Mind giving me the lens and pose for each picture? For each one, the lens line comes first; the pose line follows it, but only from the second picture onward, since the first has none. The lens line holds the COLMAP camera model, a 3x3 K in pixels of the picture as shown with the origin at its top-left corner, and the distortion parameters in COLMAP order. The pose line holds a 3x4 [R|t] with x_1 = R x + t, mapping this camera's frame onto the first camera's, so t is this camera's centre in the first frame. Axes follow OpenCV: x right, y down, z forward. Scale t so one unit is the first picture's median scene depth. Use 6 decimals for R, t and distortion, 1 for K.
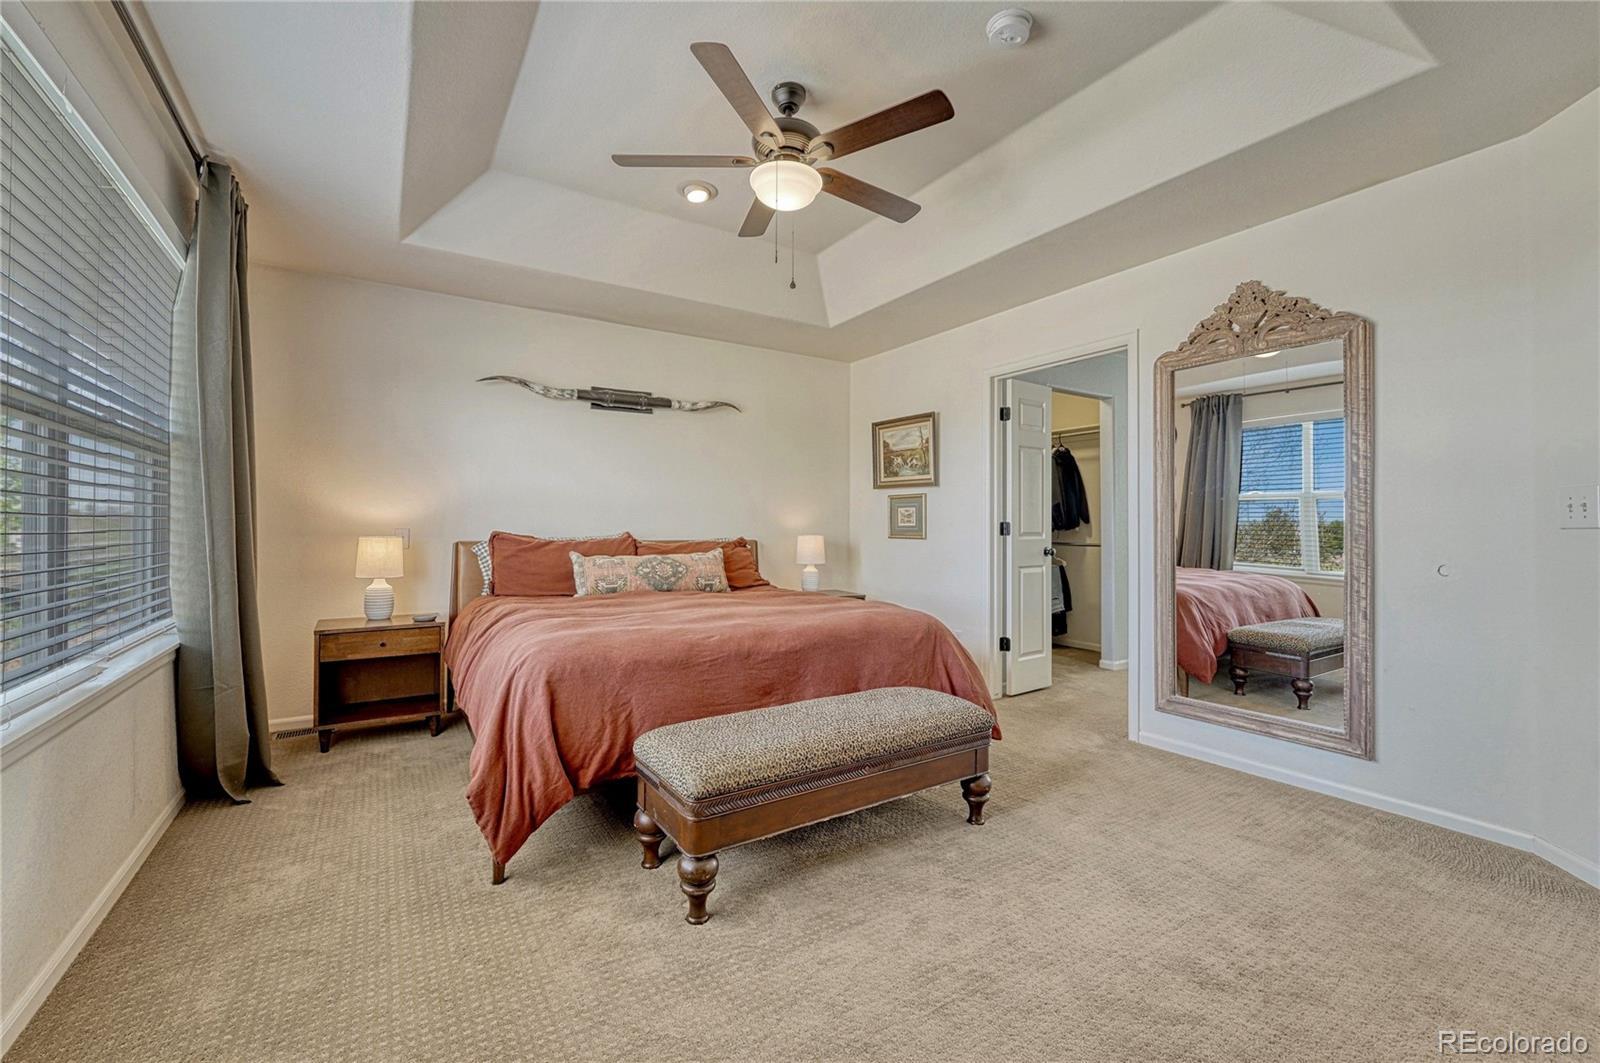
lens RADIAL K [[654.8, 0, 795.3], [0, 654.8, 523.1], [0, 0, 1]] dist [-0.013686, 0.000650]
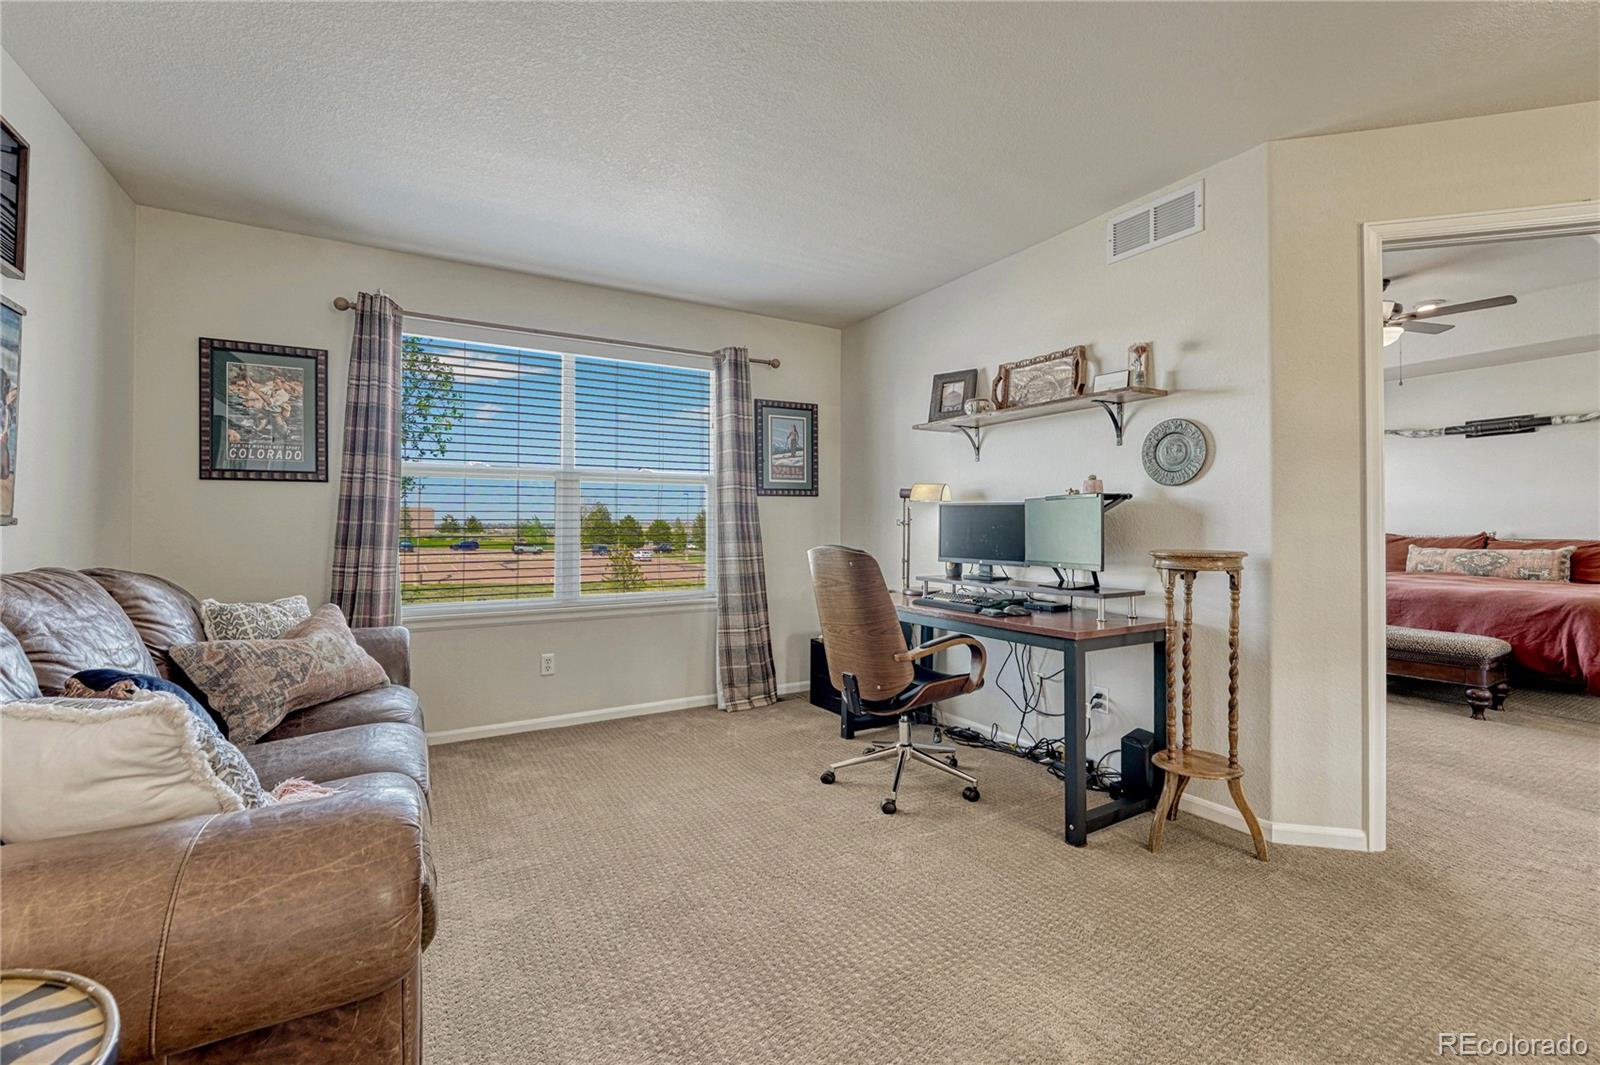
lens RADIAL K [[654.8, 0, 798.4], [0, 654.8, 527.8], [0, 0, 1]] dist [-0.013686, 0.000650]
pose [[-0.035310, -0.005663, -0.999360, 1.102574], [0.004410, 0.999973, -0.005822, 0.007761], [0.999367, -0.004613, -0.035284, -0.320245]]
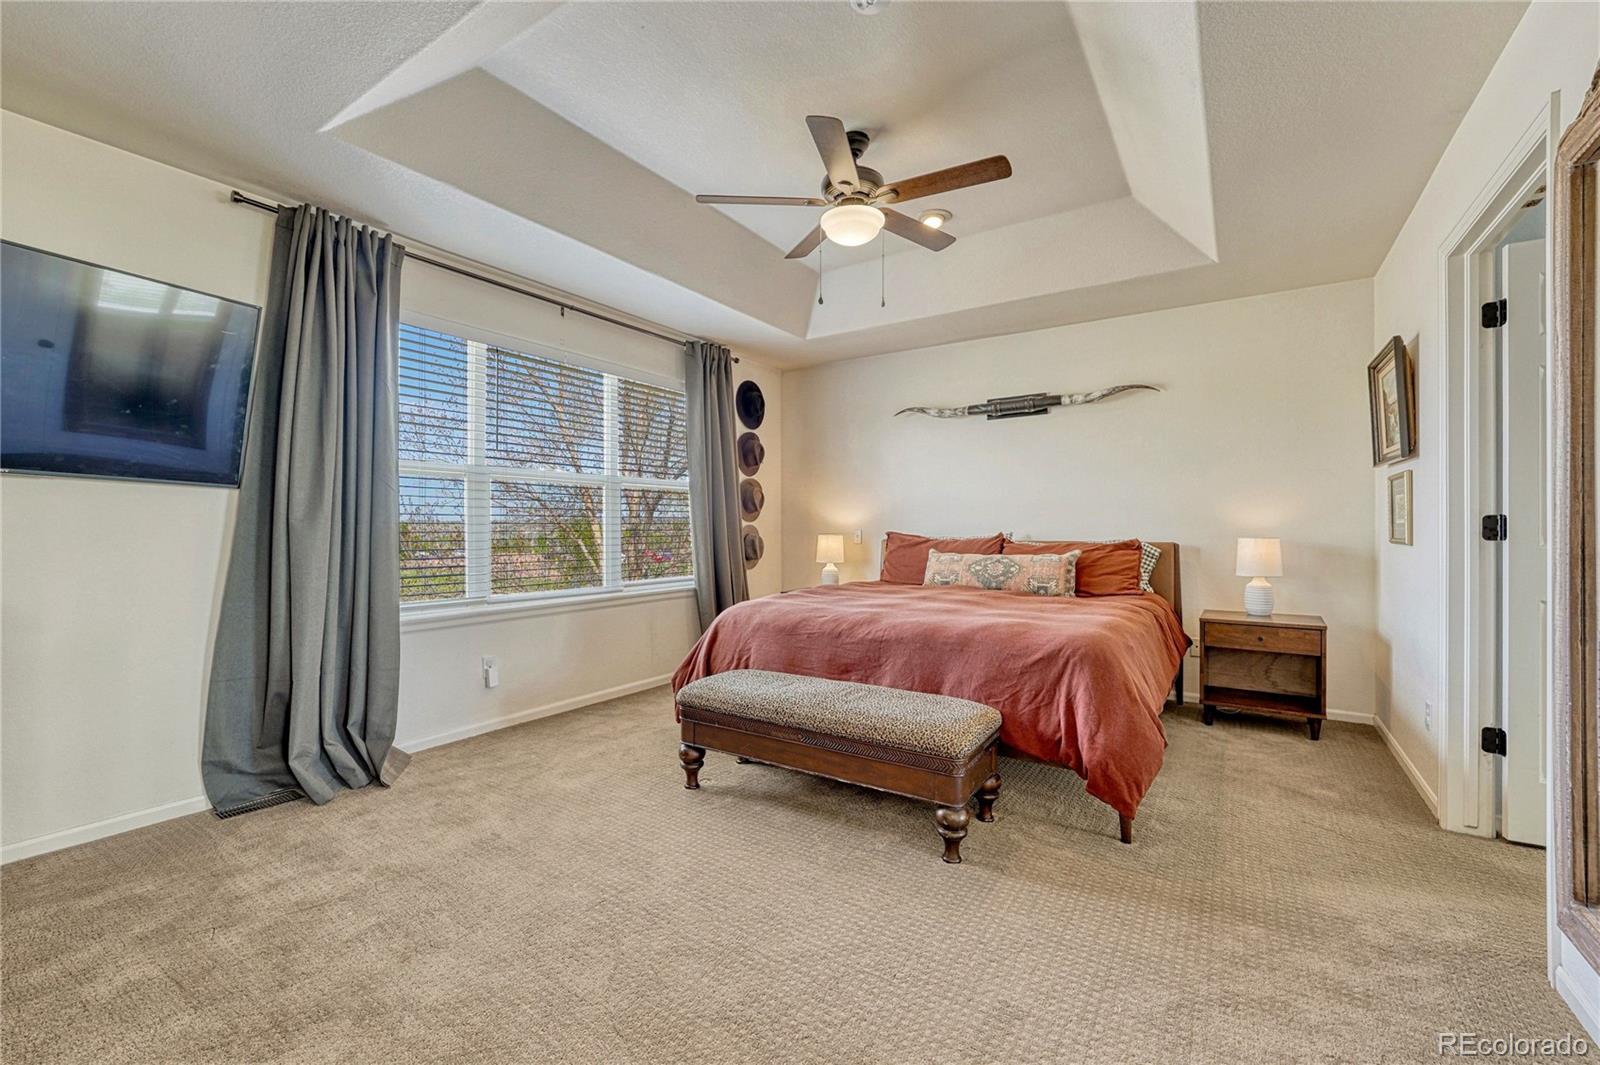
lens RADIAL K [[654.8, 0, 792.6], [0, 654.8, 536.0], [0, 0, 1]] dist [-0.013686, 0.000650]
pose [[0.407577, 0.006343, -0.913149, 0.593147], [0.009004, 0.999899, 0.010965, 0.004930], [0.913127, -0.012691, 0.407479, 0.268641]]
